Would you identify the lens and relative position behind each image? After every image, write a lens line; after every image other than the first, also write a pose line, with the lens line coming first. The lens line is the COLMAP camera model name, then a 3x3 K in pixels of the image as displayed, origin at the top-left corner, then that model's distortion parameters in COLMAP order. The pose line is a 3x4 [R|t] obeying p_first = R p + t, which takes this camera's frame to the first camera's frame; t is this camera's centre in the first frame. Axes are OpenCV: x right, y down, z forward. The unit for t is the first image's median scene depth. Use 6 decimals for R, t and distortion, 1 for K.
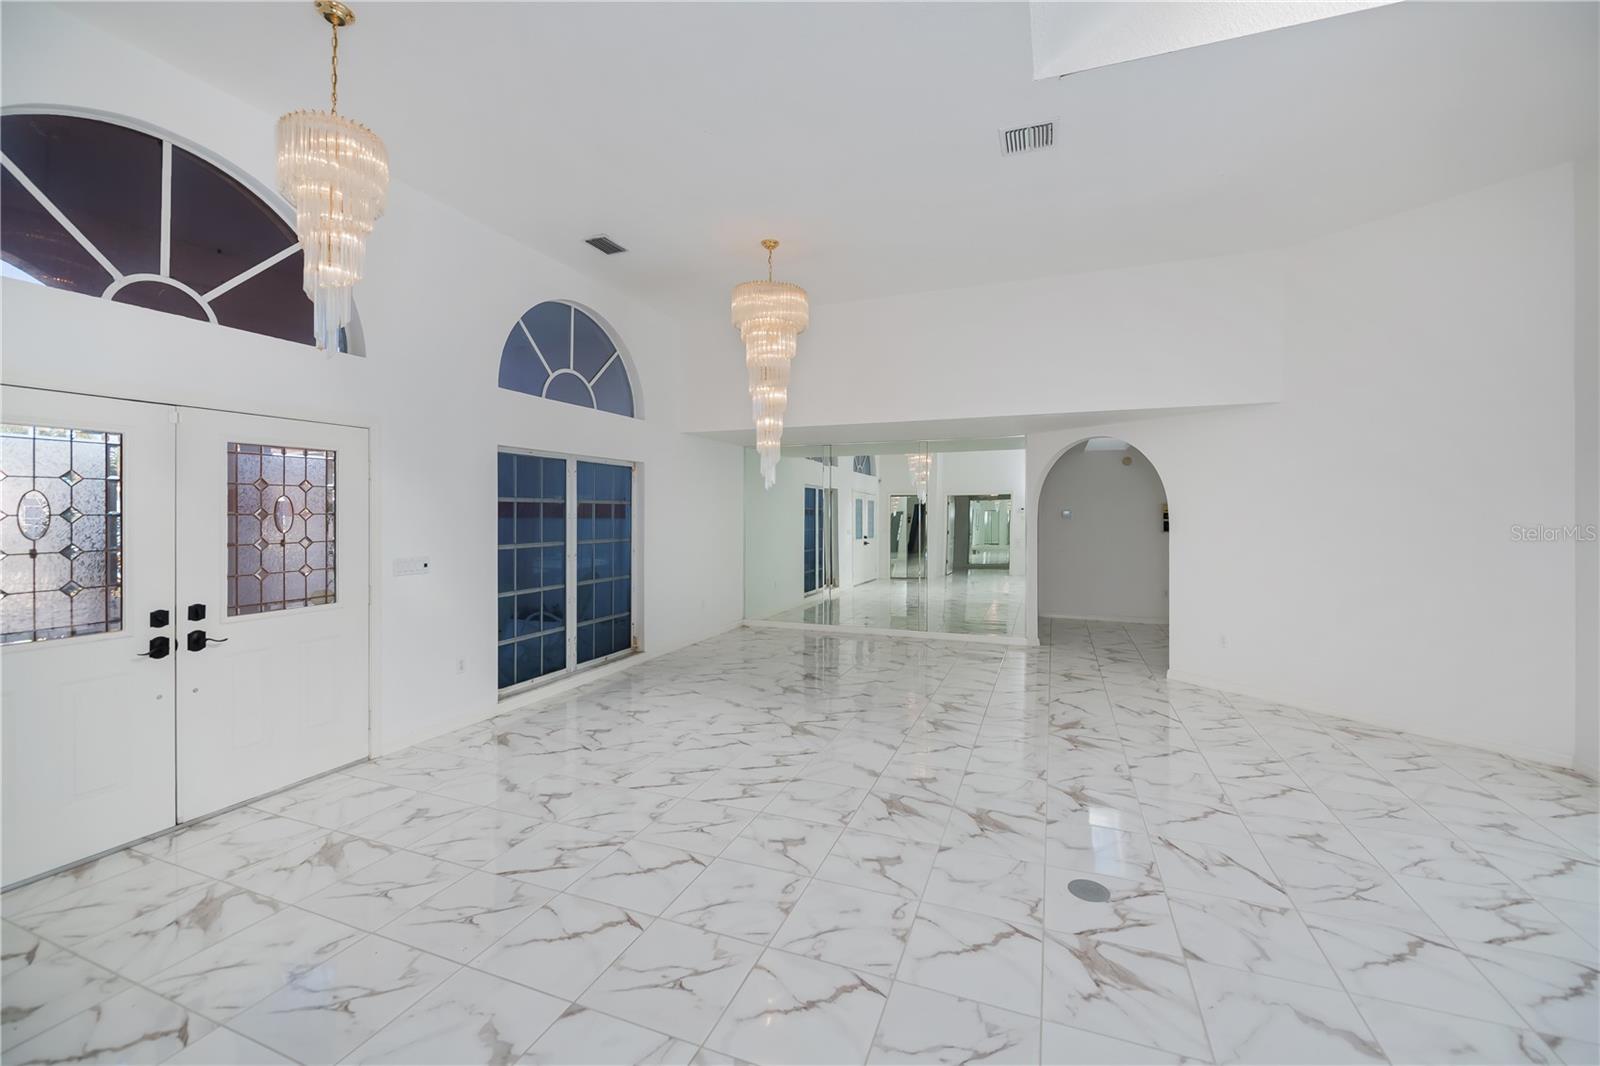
lens RADIAL K [[637.3, 0, 804.8], [0, 637.3, 516.7], [0, 0, 1]] dist [0.001083, -0.002809]
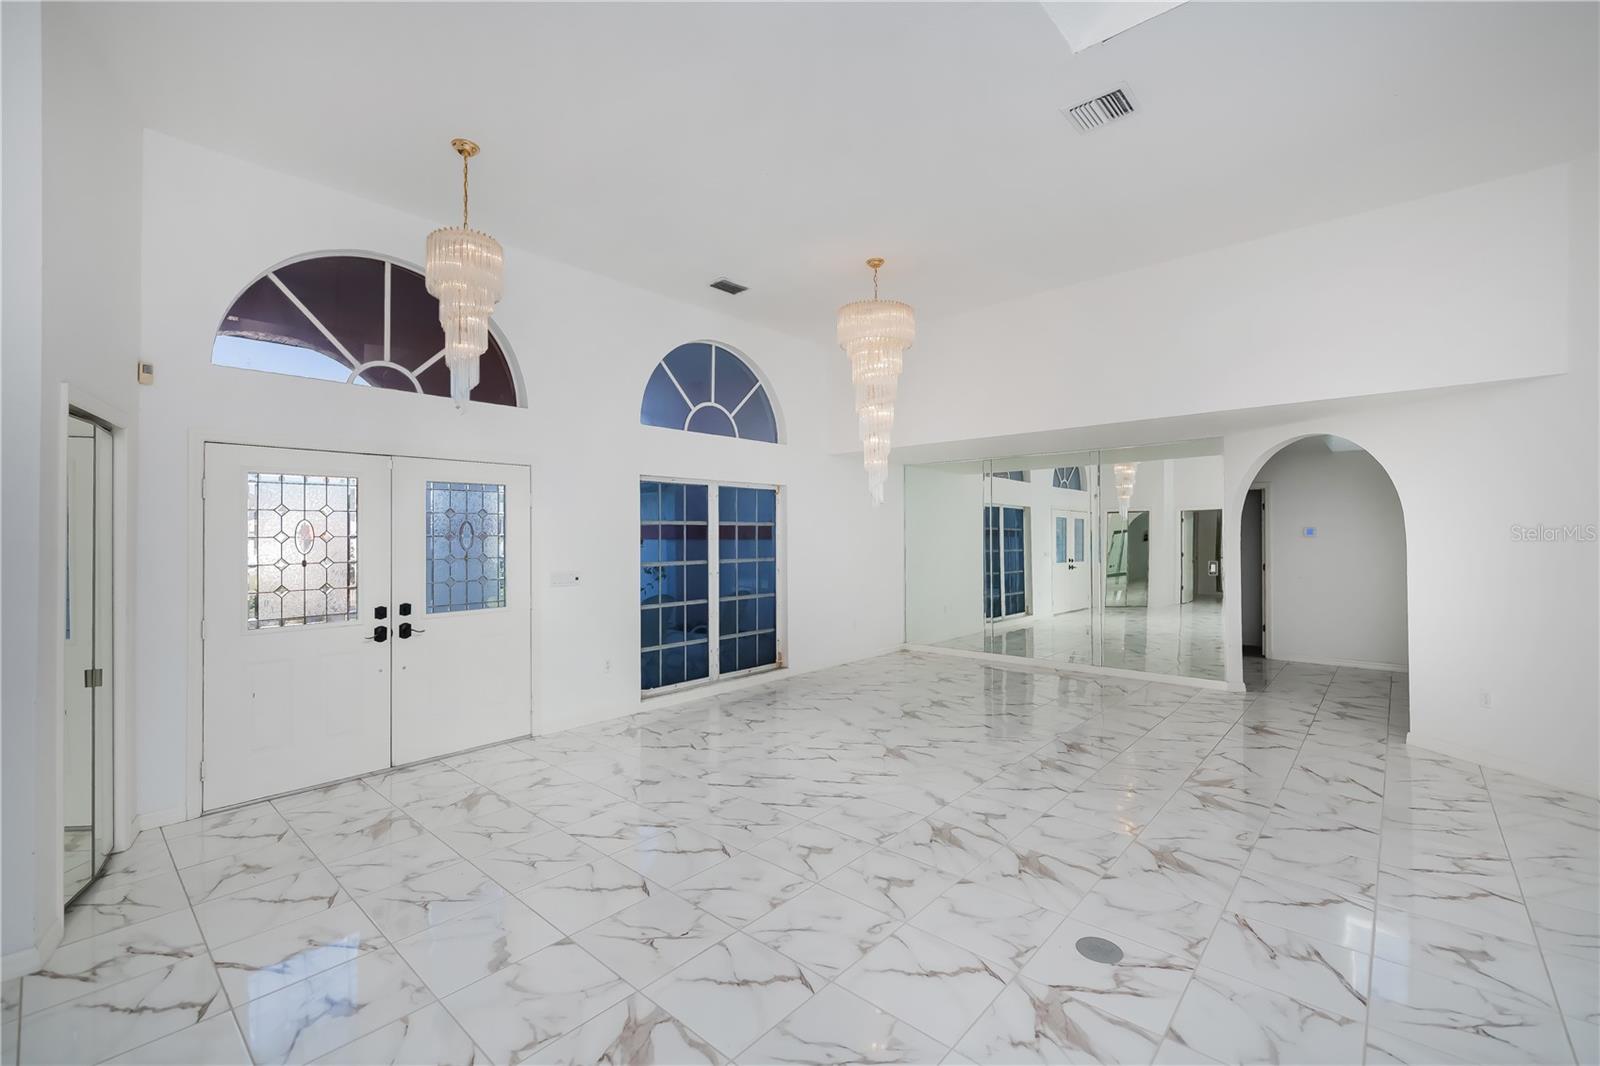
lens RADIAL K [[667.1, 0, 803.2], [0, 667.1, 533.3], [0, 0, 1]] dist [0.003065, -0.002574]
pose [[0.936723, -0.007890, -0.349983, 0.299692], [0.004663, 0.999939, -0.010061, 0.007696], [0.350041, 0.007792, 0.936702, -0.020753]]
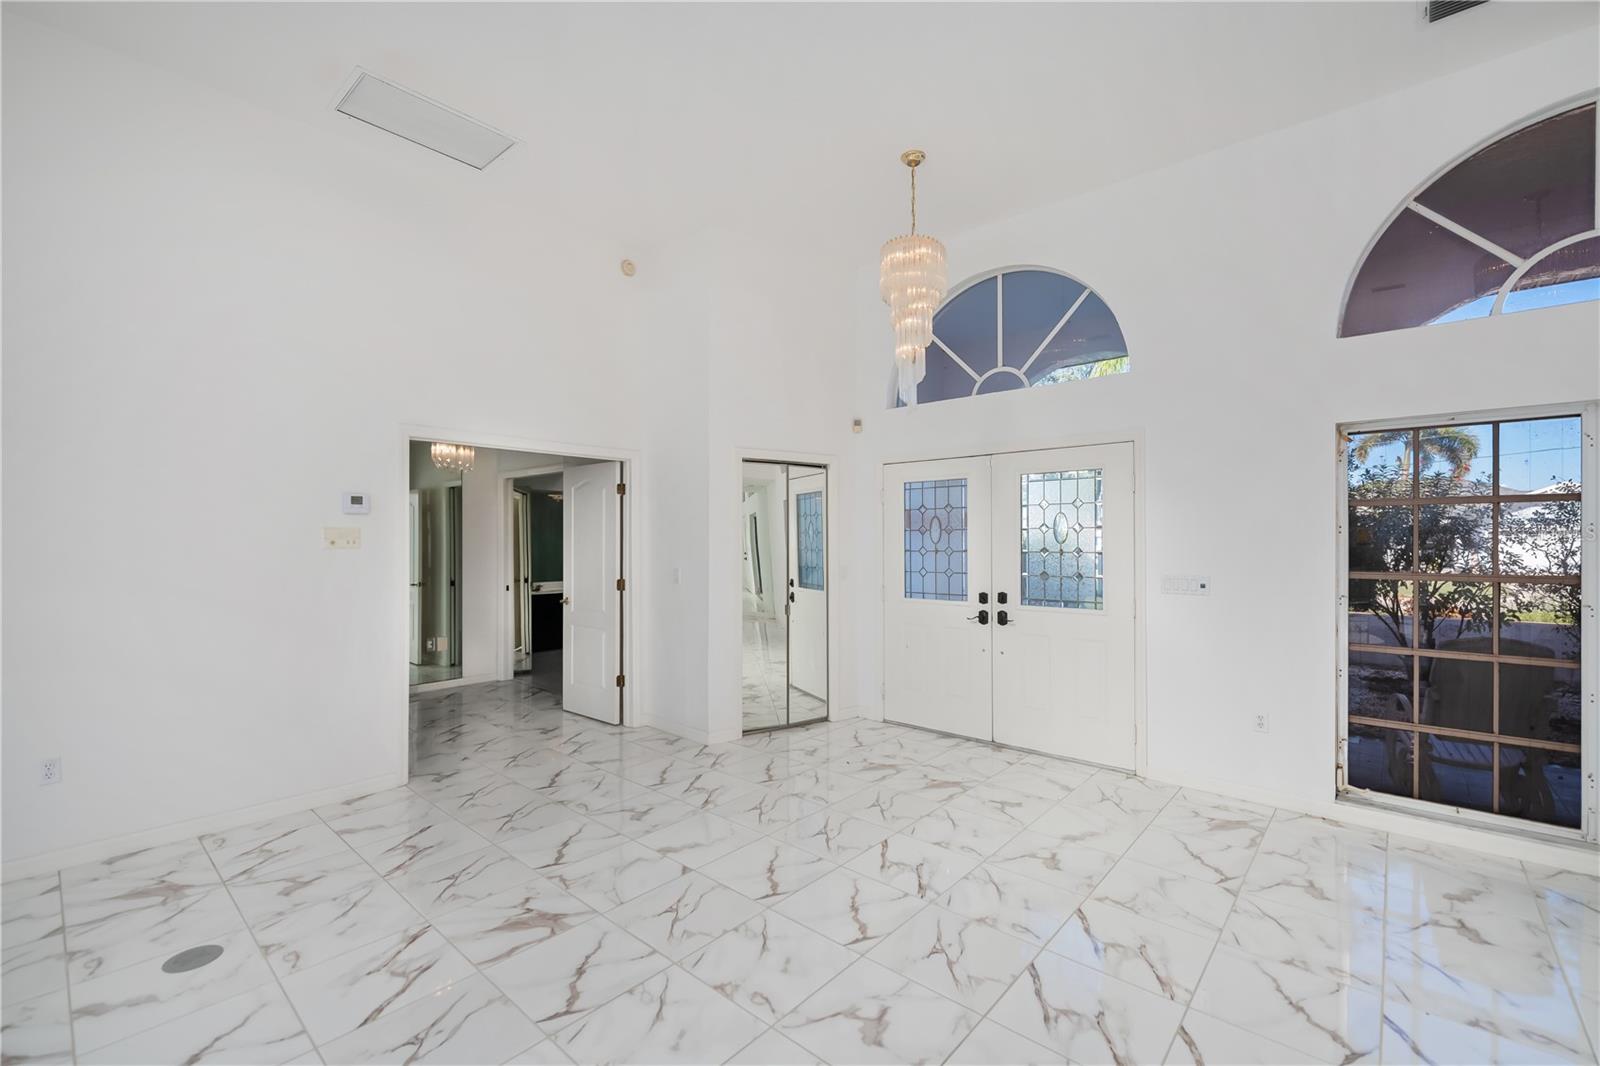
lens RADIAL K [[667.1, 0, 803.9], [0, 667.1, 539.9], [0, 0, 1]] dist [0.003065, -0.002574]
pose [[-0.340408, -0.002499, -0.940275, 0.553521], [-0.005813, 0.999983, -0.000553, 0.023183], [0.940260, 0.005278, -0.340416, 1.022068]]
